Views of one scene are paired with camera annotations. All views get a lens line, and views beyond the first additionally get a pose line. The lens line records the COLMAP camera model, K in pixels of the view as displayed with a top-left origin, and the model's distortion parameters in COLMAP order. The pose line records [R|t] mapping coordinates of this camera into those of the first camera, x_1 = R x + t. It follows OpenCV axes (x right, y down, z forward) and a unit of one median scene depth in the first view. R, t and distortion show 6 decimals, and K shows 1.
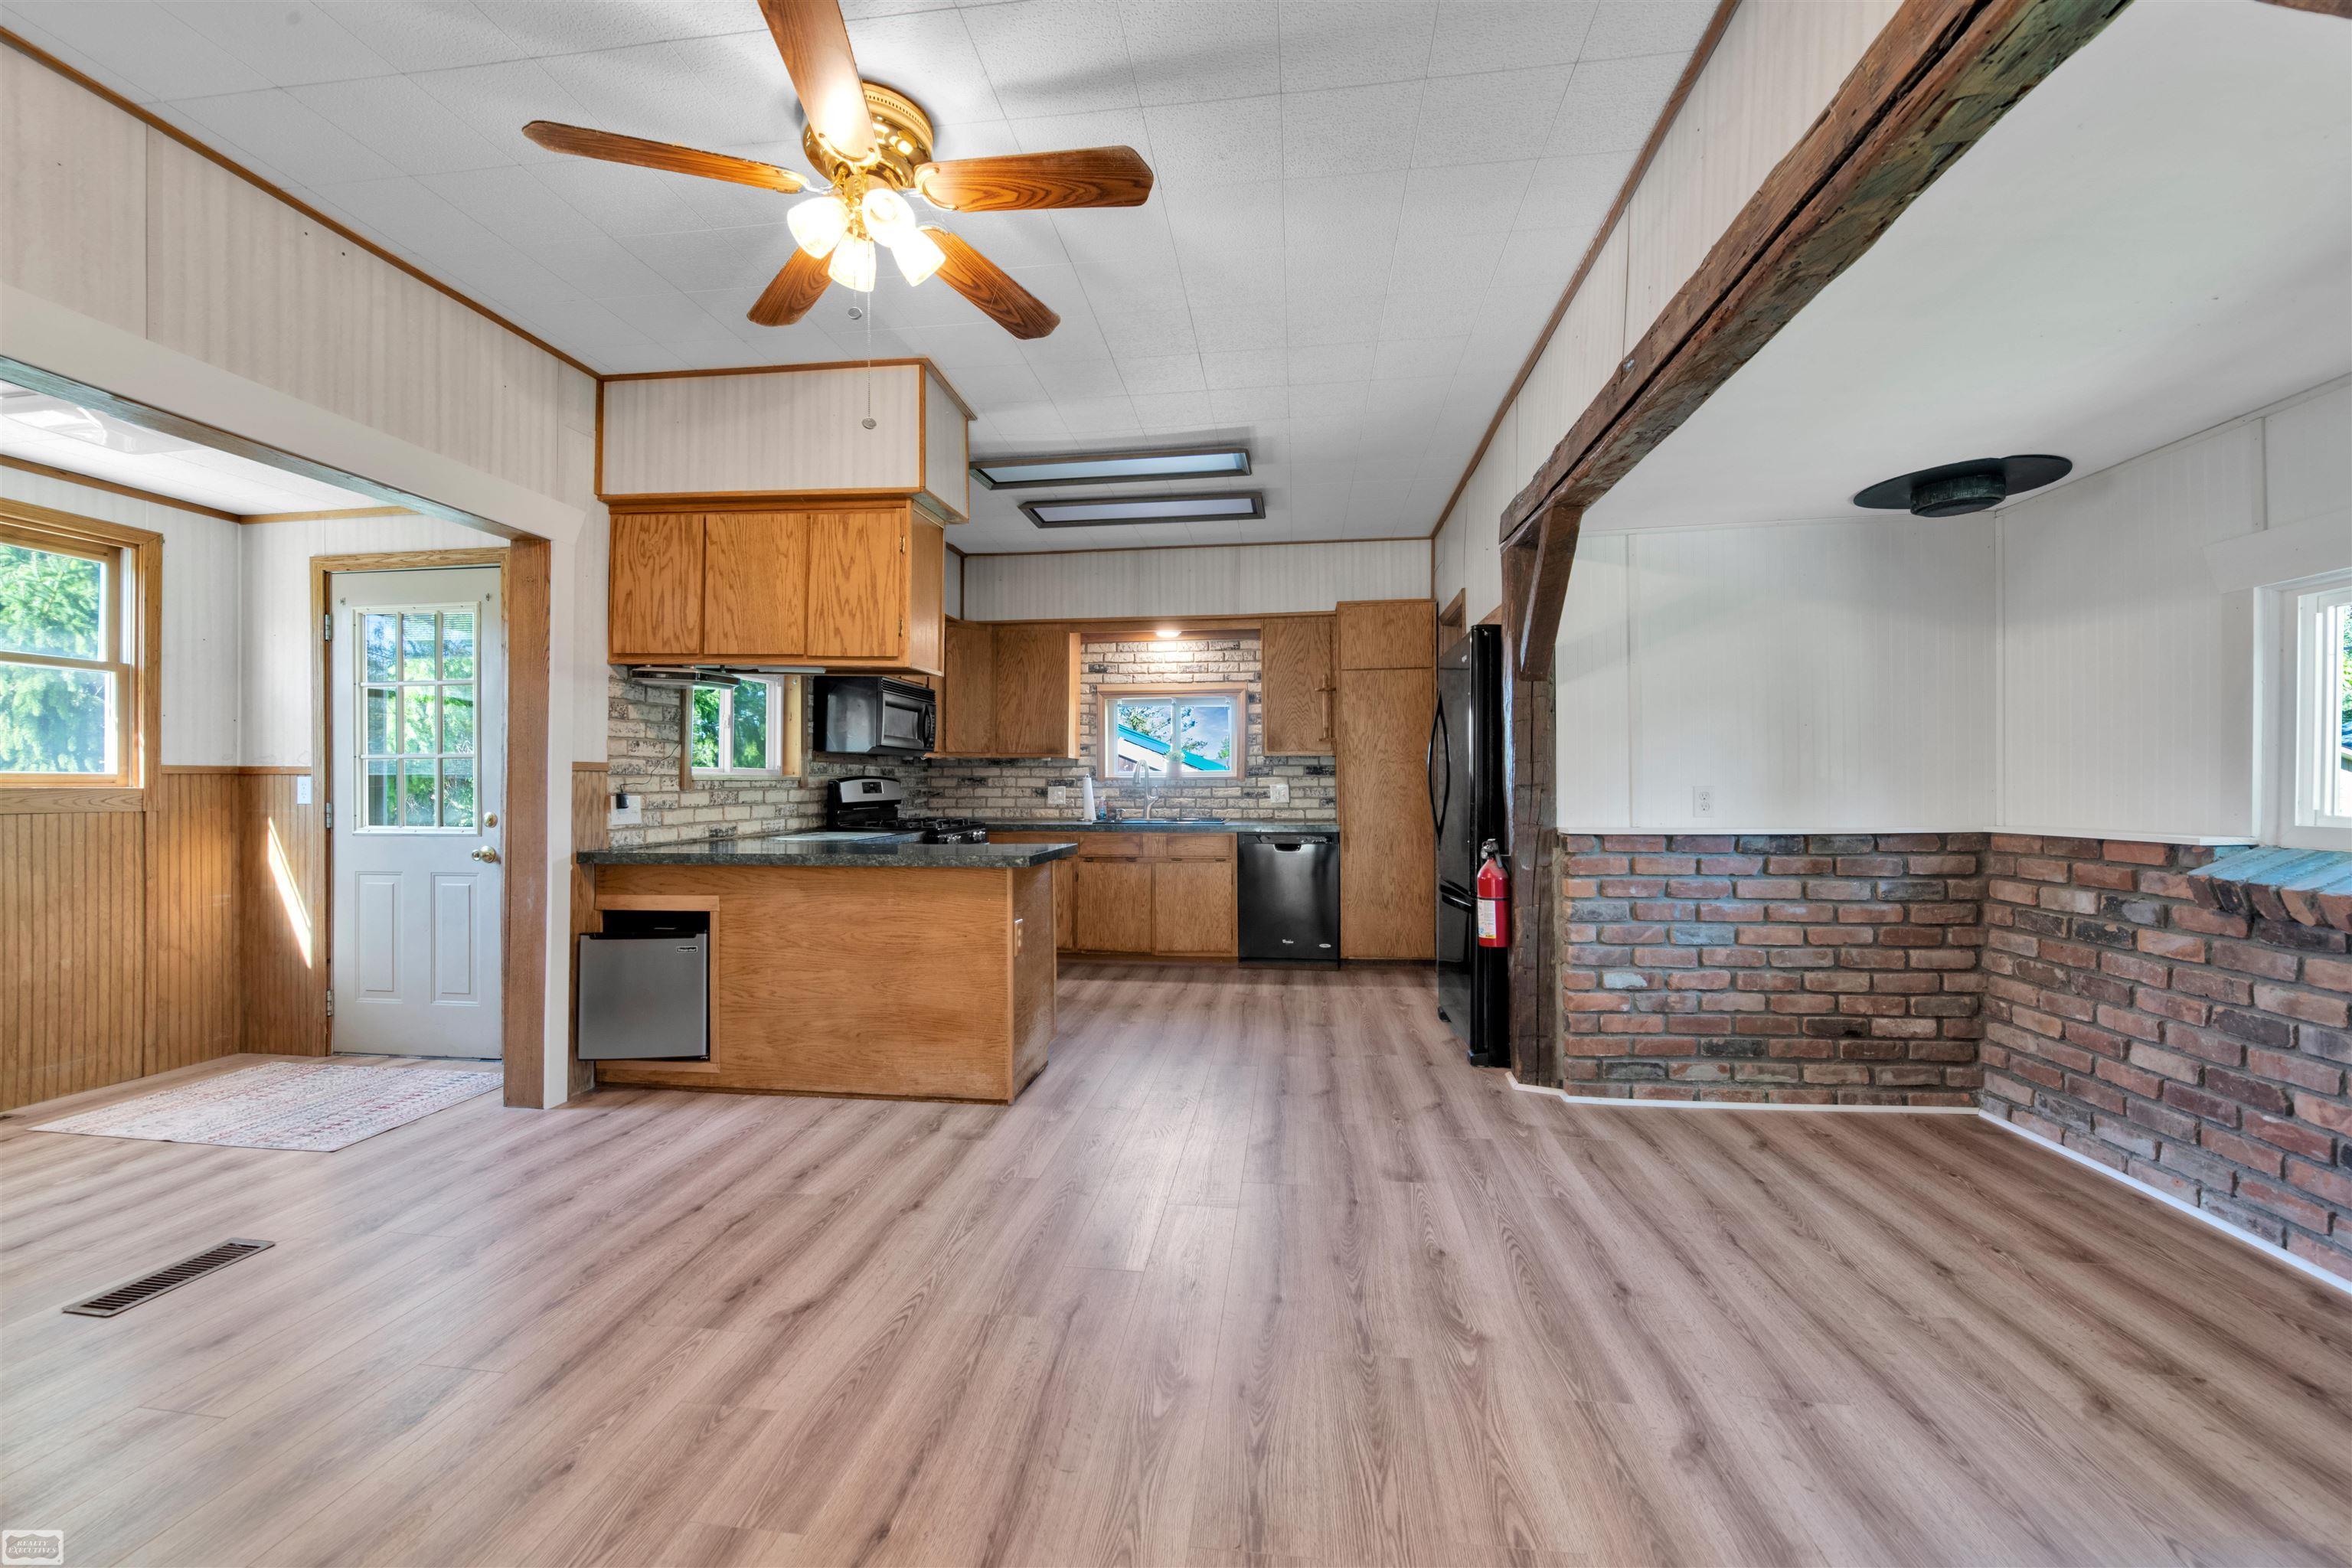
lens RADIAL K [[949.7, 0, 1188.3], [0, 949.7, 784.3], [0, 0, 1]] dist [-0.009360, -0.001904]
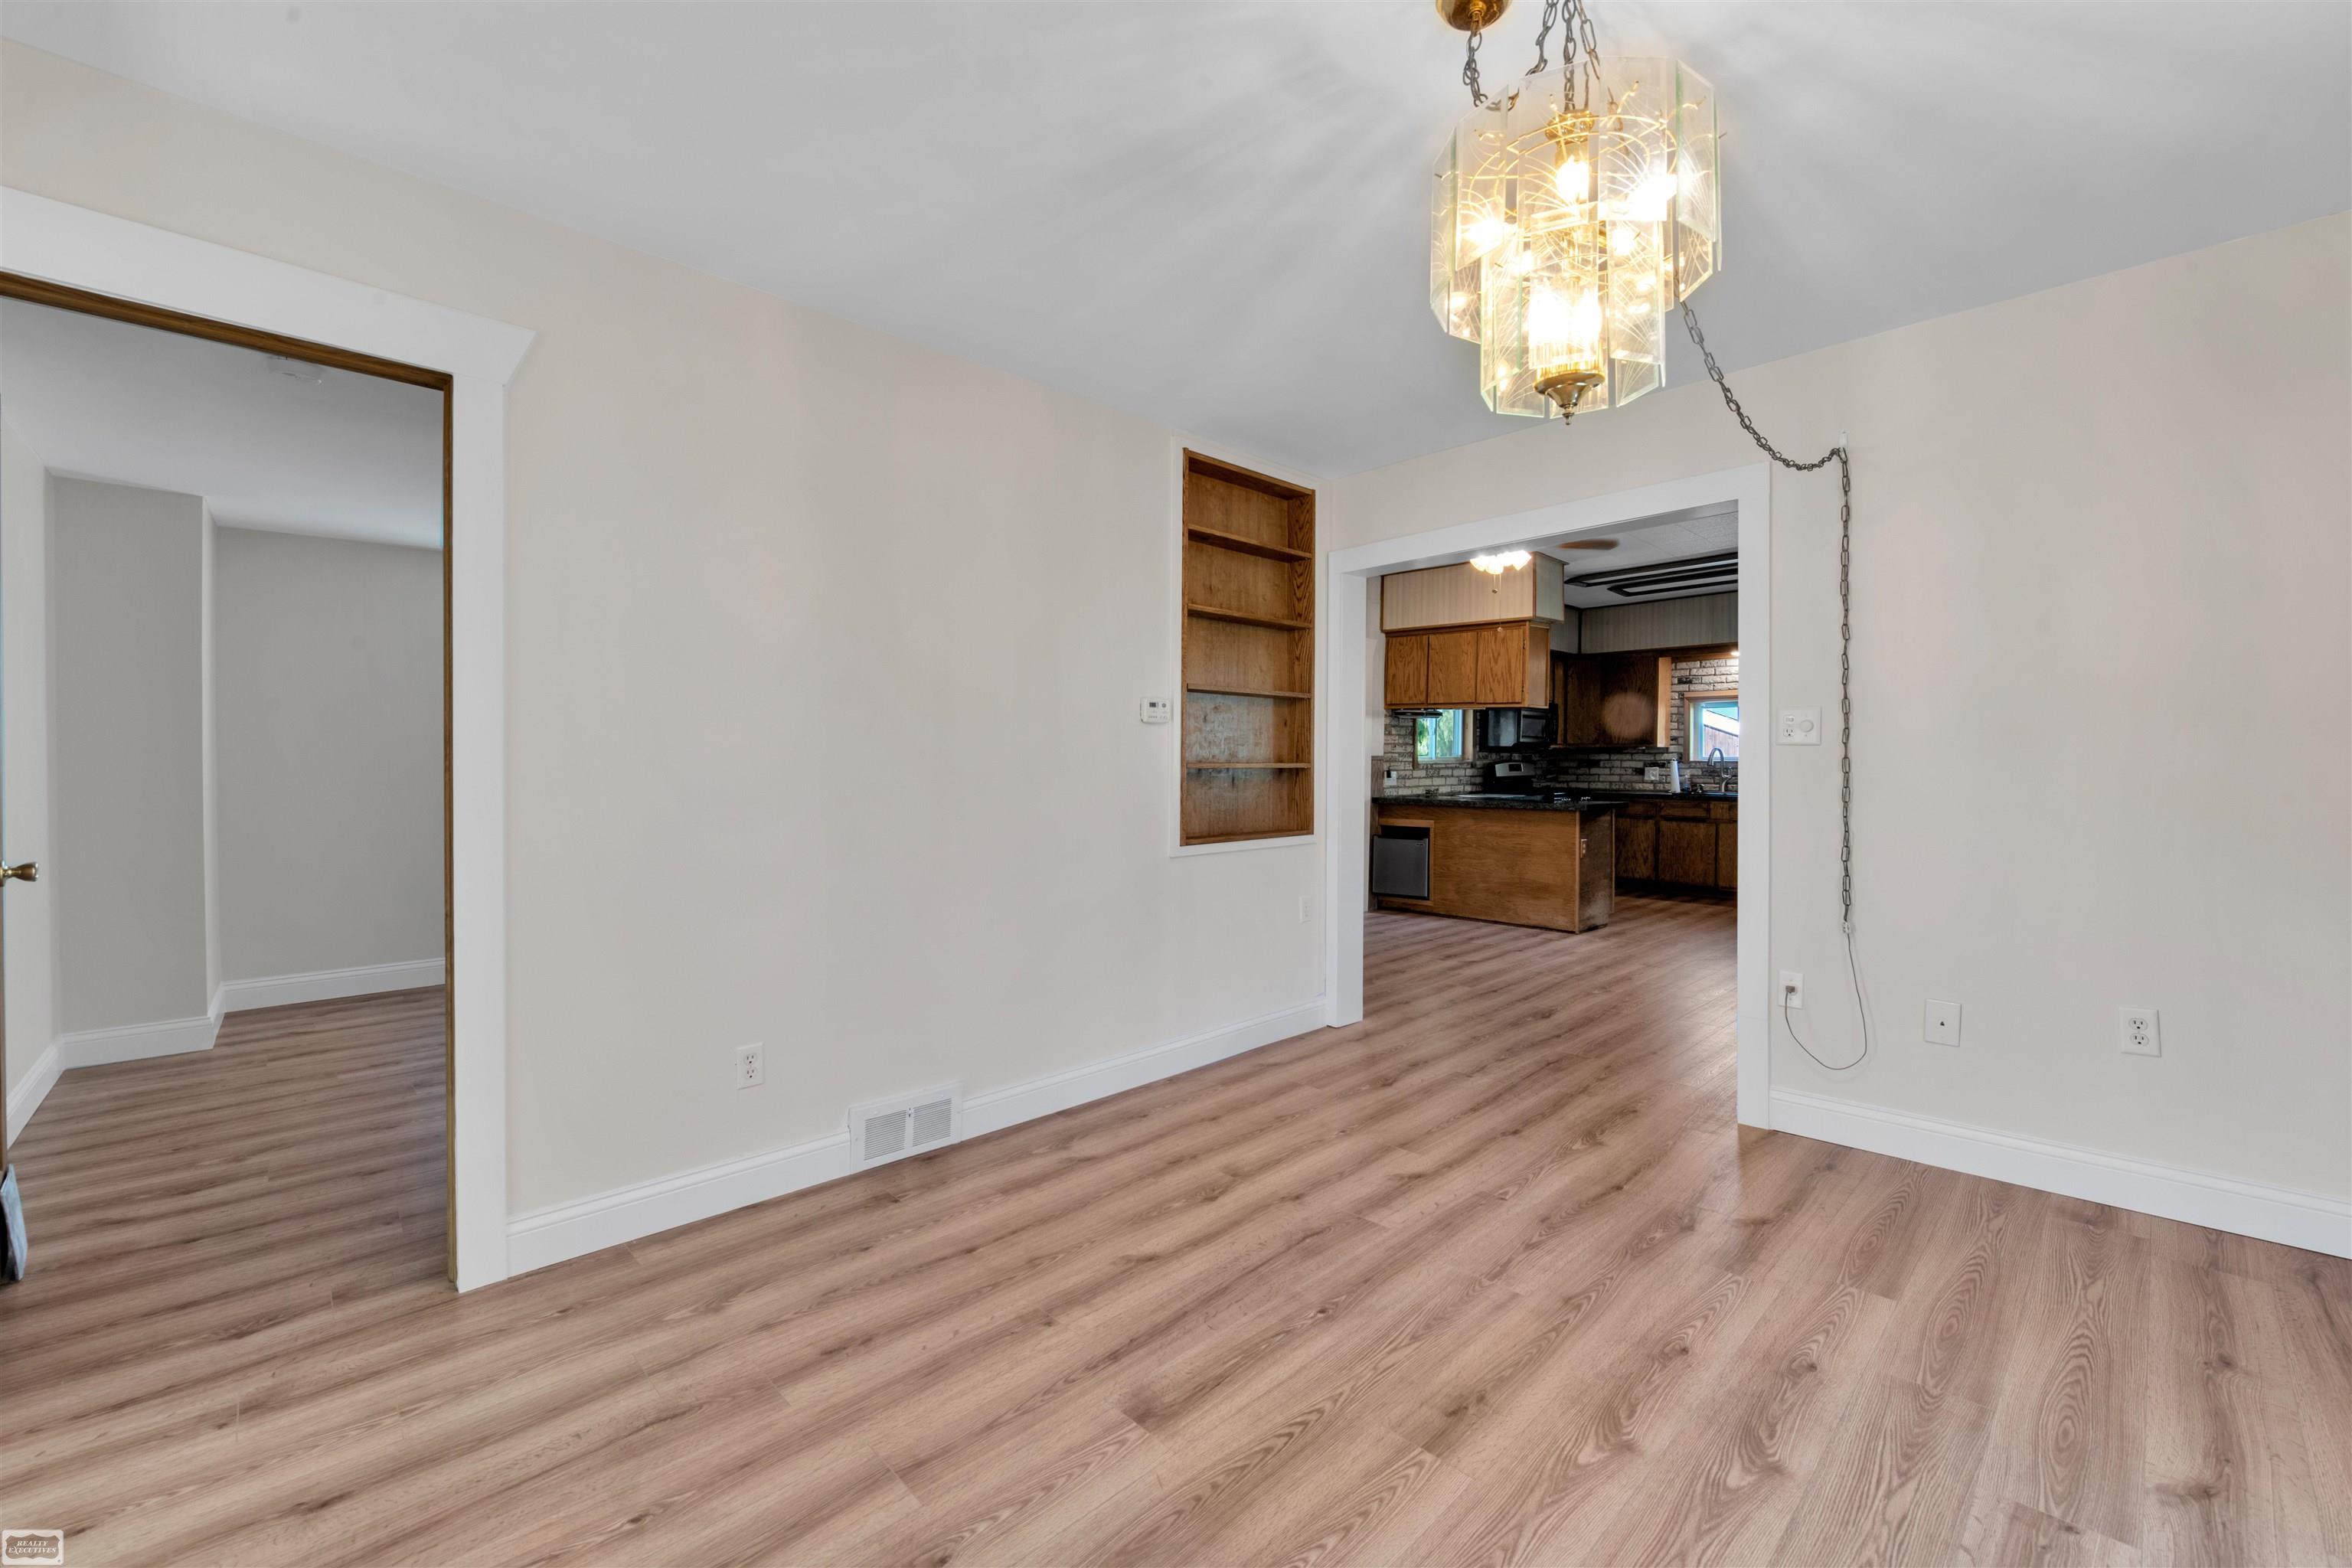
lens RADIAL K [[949.7, 0, 1180.7], [0, 949.7, 776.6], [0, 0, 1]] dist [-0.009360, -0.001904]
pose [[0.774386, 0.013505, -0.632570, 0.381113], [-0.002534, 0.999830, 0.018244, -0.014329], [0.632709, -0.012525, 0.774288, -0.941953]]
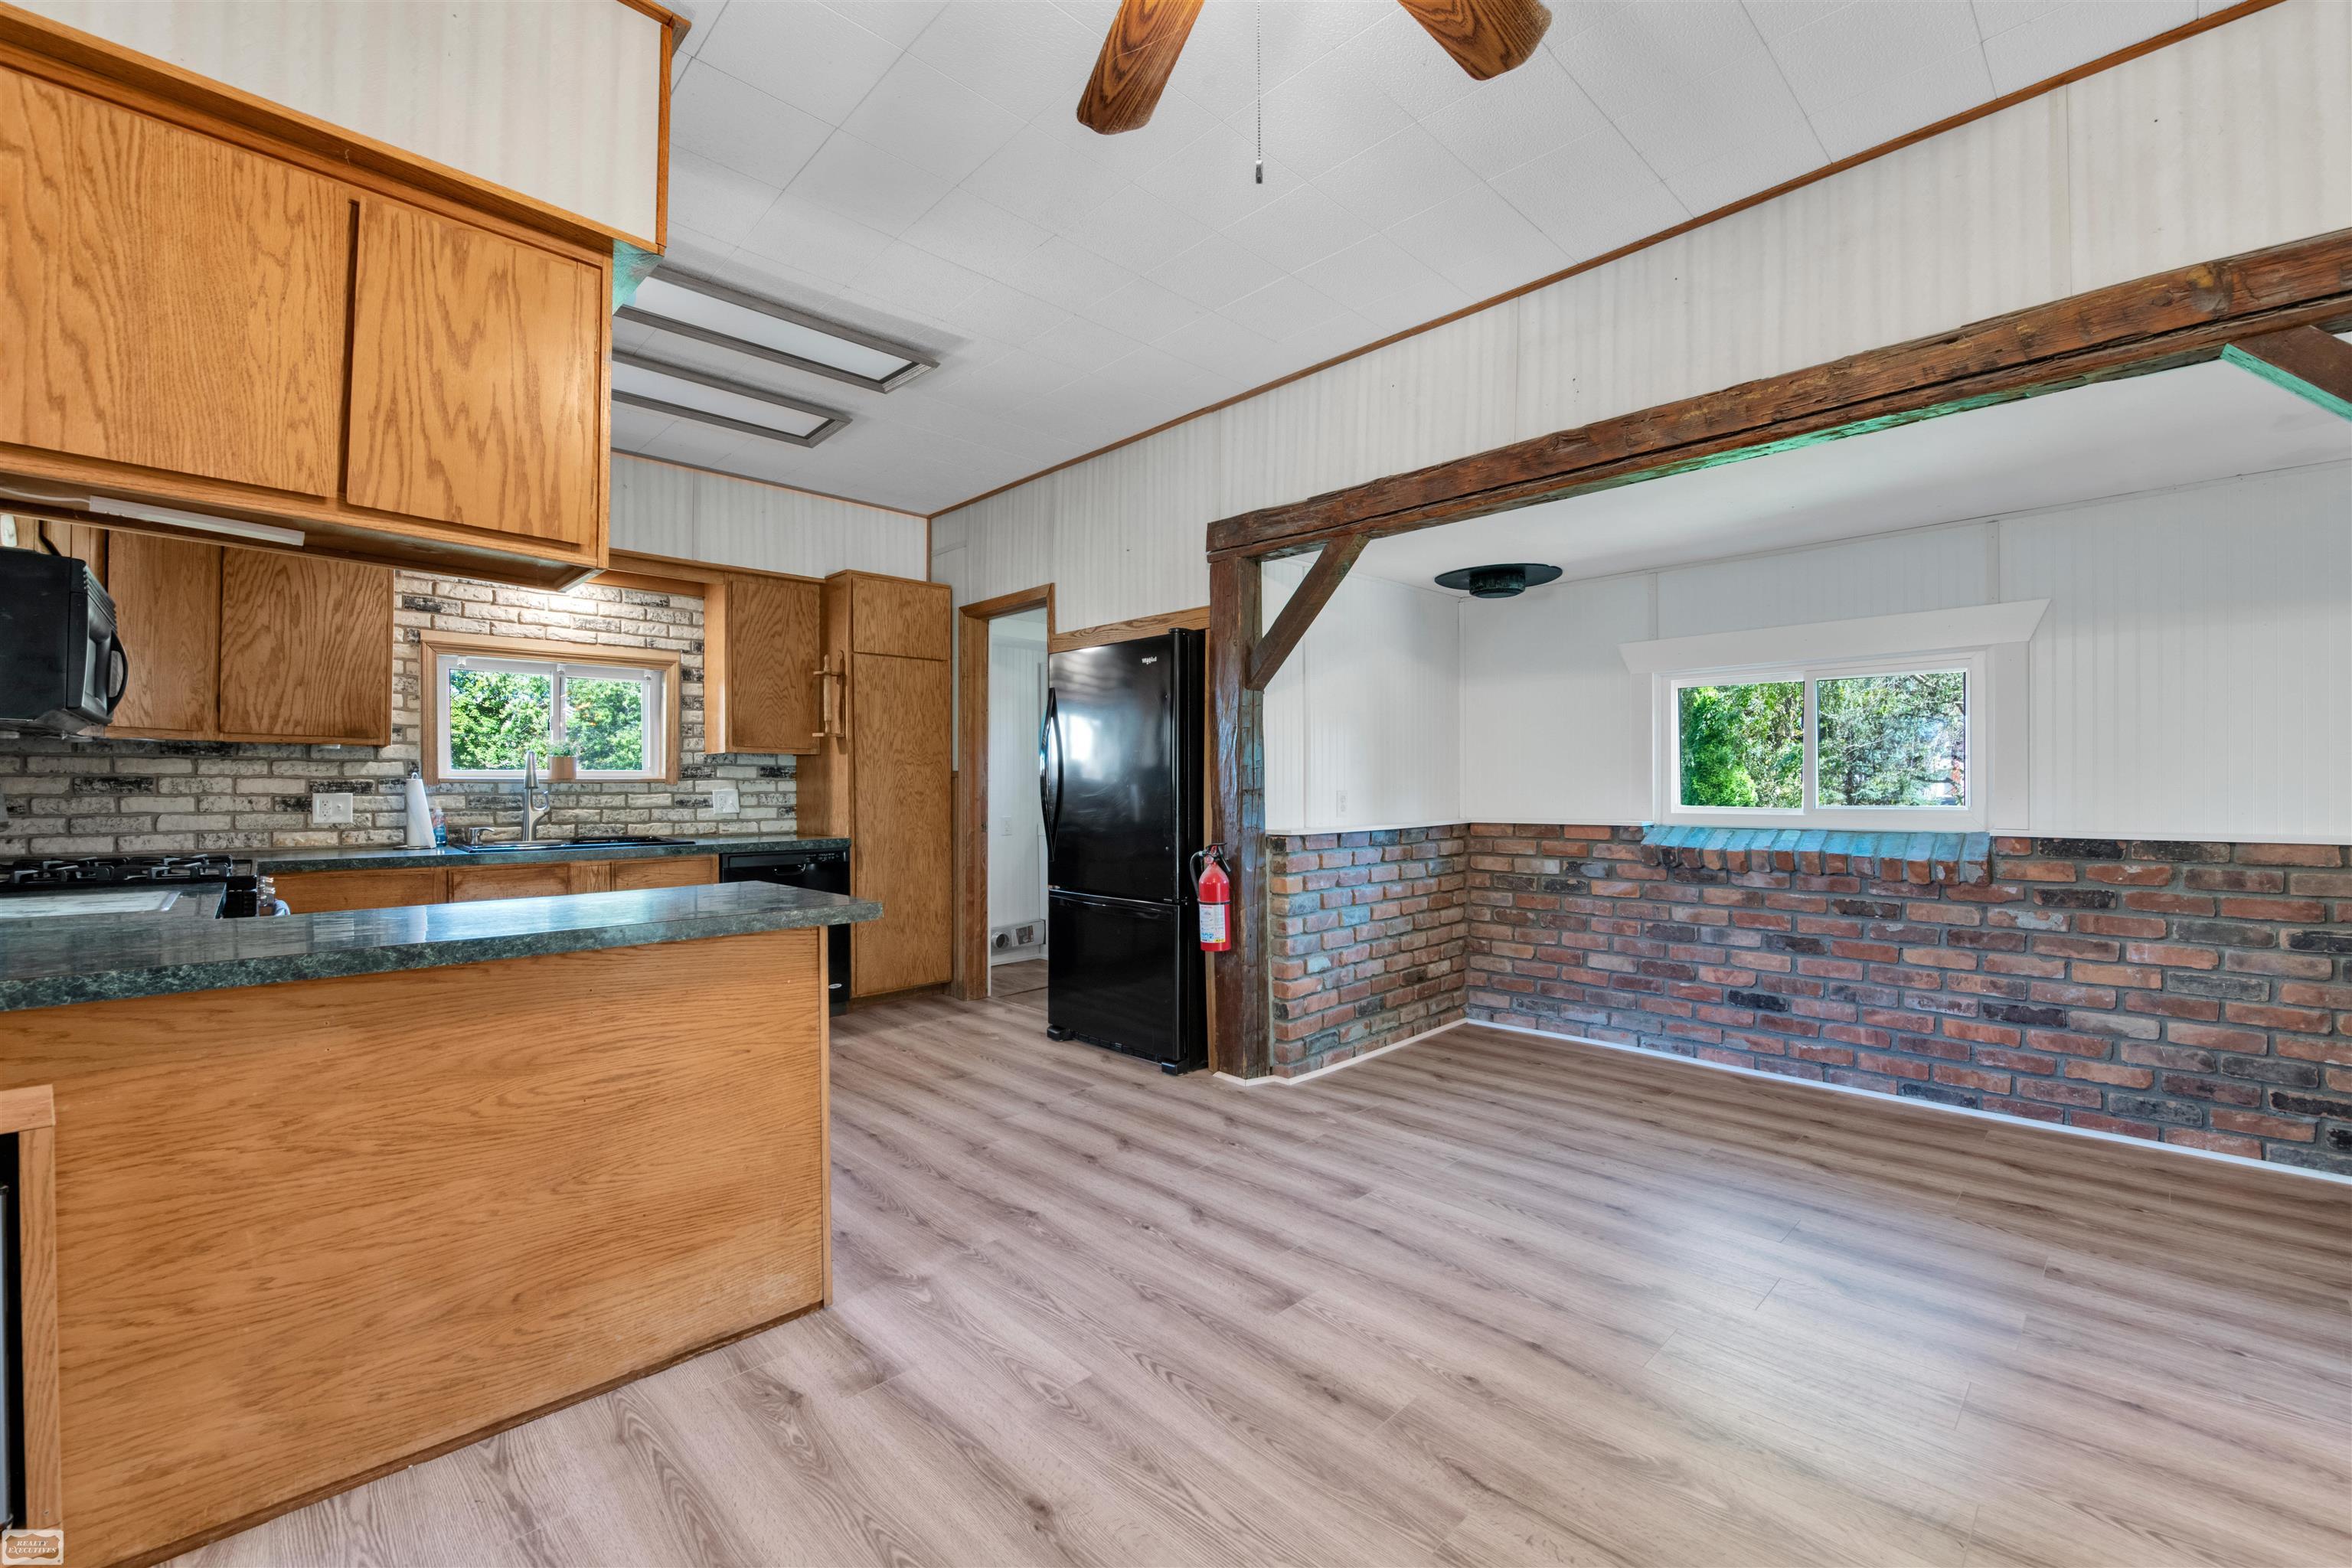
lens RADIAL K [[949.7, 0, 1186.5], [0, 949.7, 787.8], [0, 0, 1]] dist [-0.009360, -0.001904]
pose [[0.623489, 0.000356, 0.781832, -0.496880], [0.000401, 1.000000, -0.000775, -0.000682], [-0.781832, 0.000797, 0.623489, 0.407255]]
